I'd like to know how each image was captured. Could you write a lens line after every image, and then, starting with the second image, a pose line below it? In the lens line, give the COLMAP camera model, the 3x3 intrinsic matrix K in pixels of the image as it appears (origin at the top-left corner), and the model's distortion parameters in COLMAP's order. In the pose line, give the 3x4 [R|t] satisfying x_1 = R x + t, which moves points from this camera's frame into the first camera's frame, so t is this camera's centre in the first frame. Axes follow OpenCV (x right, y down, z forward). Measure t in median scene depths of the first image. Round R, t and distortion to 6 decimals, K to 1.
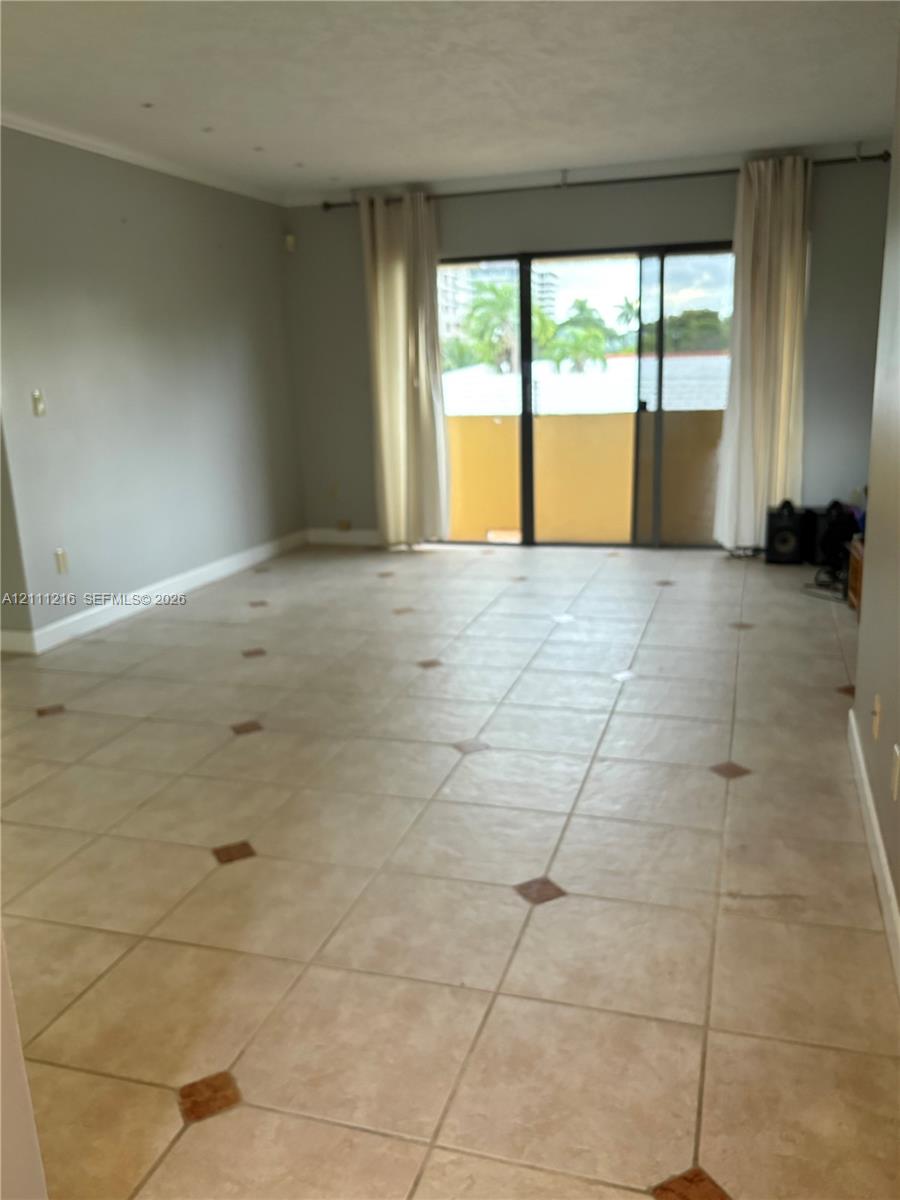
lens RADIAL K [[997.1, 0, 449.0], [0, 997.1, 599.6], [0, 0, 1]] dist [-0.004004, -0.002455]
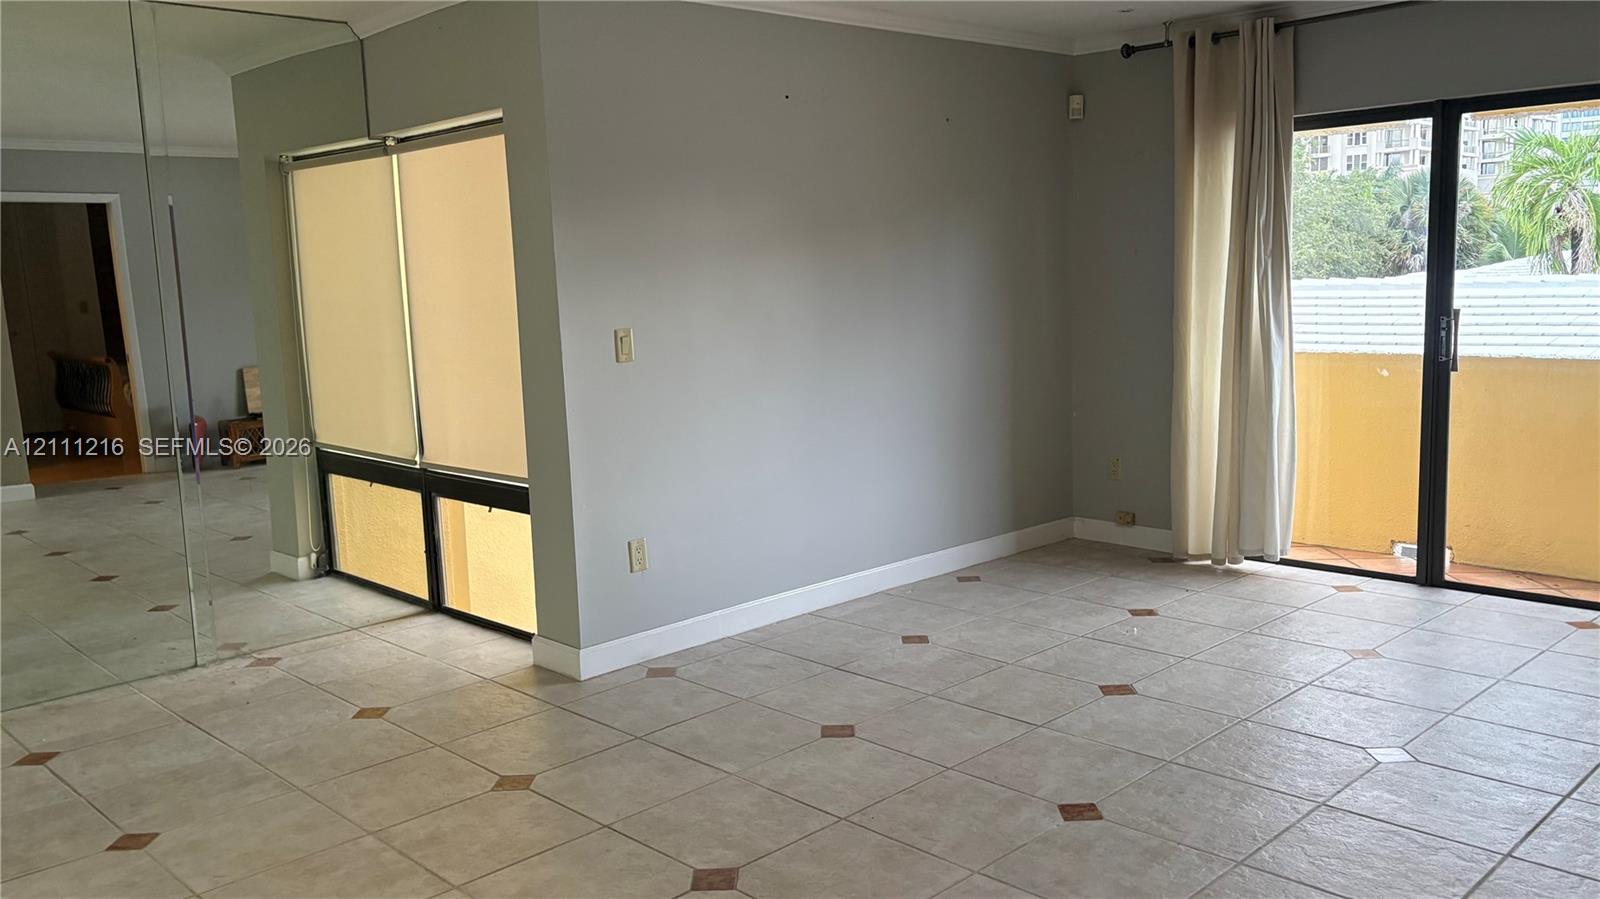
lens RADIAL K [[1324.5, 0, 803.3], [0, 1324.5, 450.1], [0, 0, 1]] dist [0.049881, -0.000840]
pose [[0.892660, 0.070578, -0.445171, 0.101405], [-0.107228, 0.992561, -0.057653, -0.049422], [0.437790, 0.099200, 0.893588, 0.120117]]
